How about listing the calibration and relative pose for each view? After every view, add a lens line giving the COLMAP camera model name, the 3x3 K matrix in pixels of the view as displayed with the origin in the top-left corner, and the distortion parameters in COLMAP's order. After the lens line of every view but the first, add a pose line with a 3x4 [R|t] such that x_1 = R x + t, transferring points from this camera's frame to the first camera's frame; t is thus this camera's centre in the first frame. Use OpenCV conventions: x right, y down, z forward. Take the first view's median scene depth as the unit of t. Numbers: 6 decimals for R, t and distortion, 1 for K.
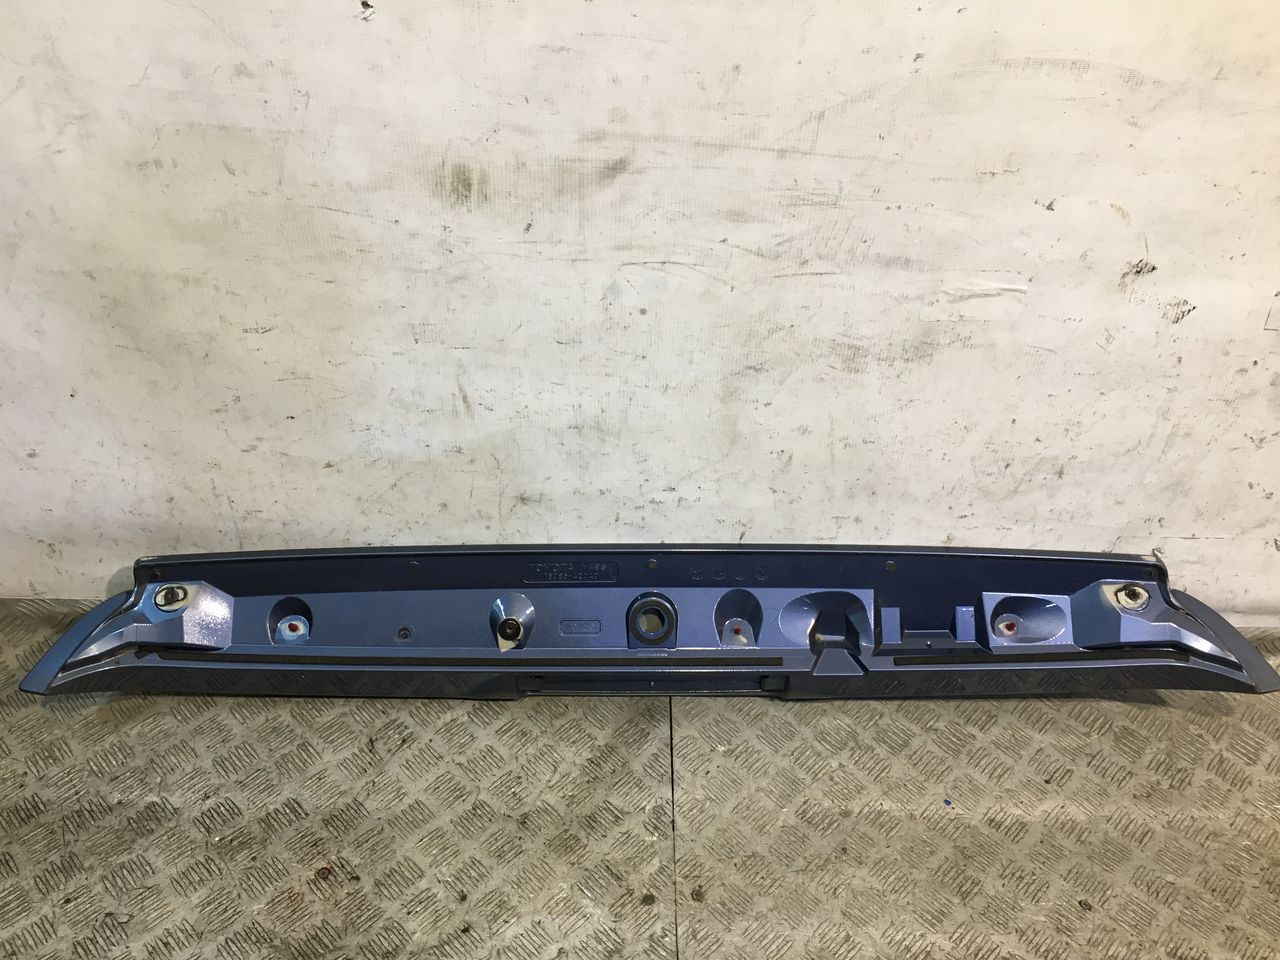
lens RADIAL K [[1082.4, 0, 640.0], [0, 1082.4, 480.0], [0, 0, 1]] dist [0.084306, -0.124498]
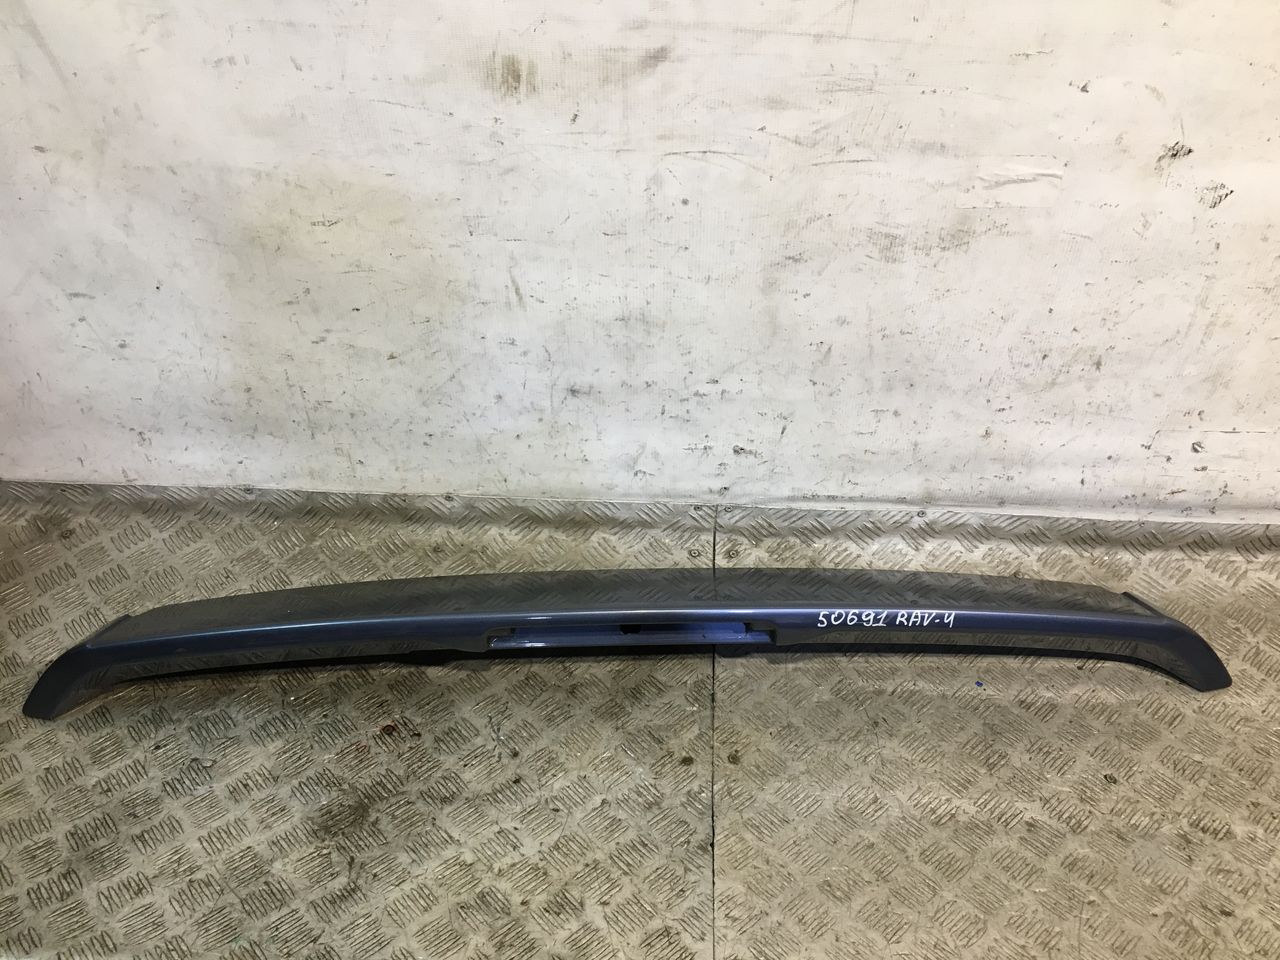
lens RADIAL K [[1082.4, 0, 640.0], [0, 1082.4, 480.0], [0, 0, 1]] dist [0.084306, -0.124498]
pose [[0.997655, 0.007991, -0.067974, 0.030699], [-0.005599, 0.999361, 0.035300, 0.070409], [0.068213, -0.034836, 0.997062, -0.049959]]
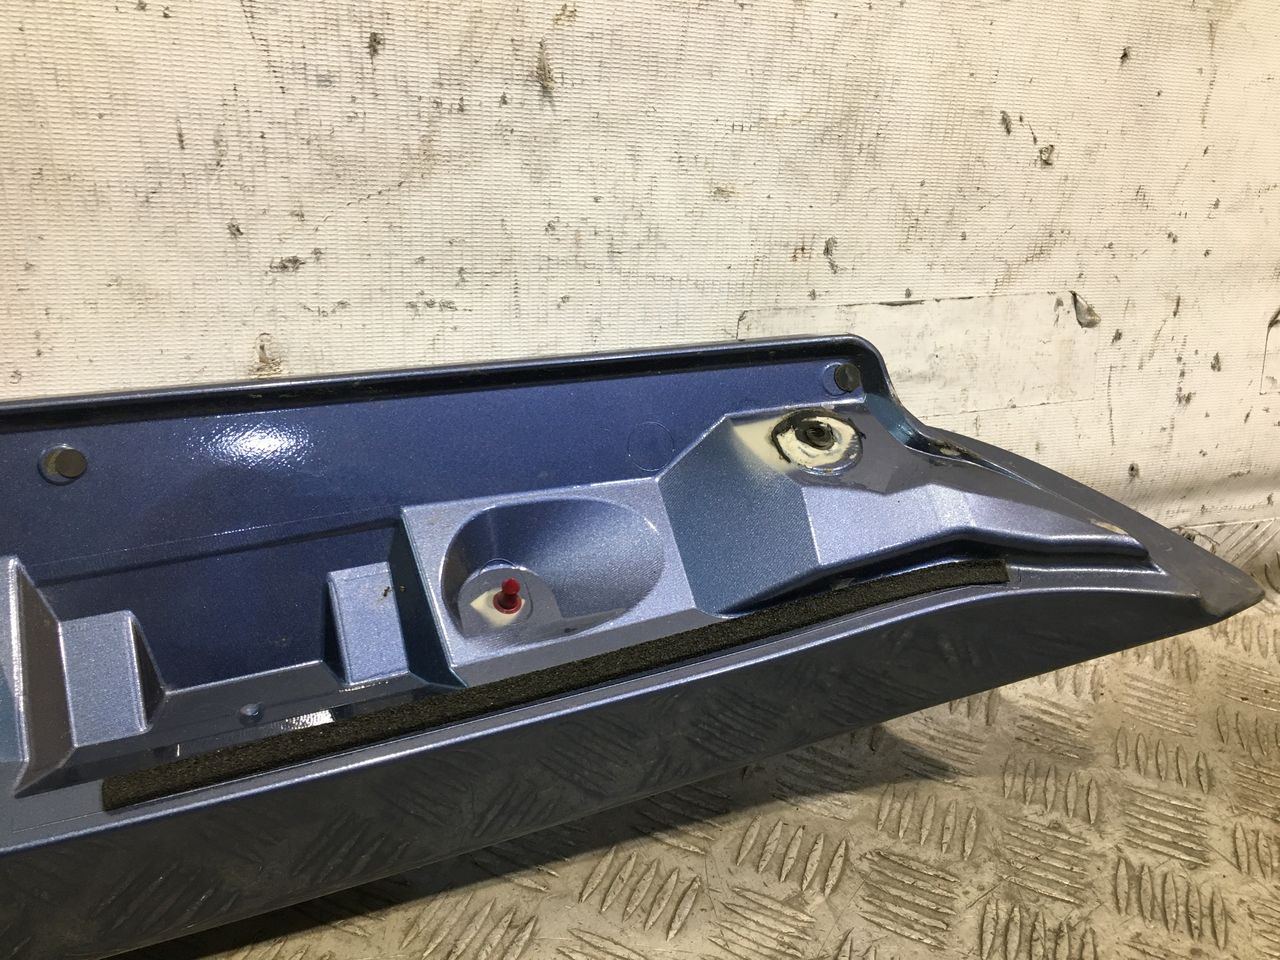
lens RADIAL K [[1082.4, 0, 640.0], [0, 1082.4, 480.0], [0, 0, 1]] dist [0.084306, -0.124498]
pose [[0.921317, -0.118615, 0.370279, 0.286549], [0.214882, 0.949012, -0.230656, 0.198810], [-0.324040, 0.292073, 0.899829, 0.759717]]
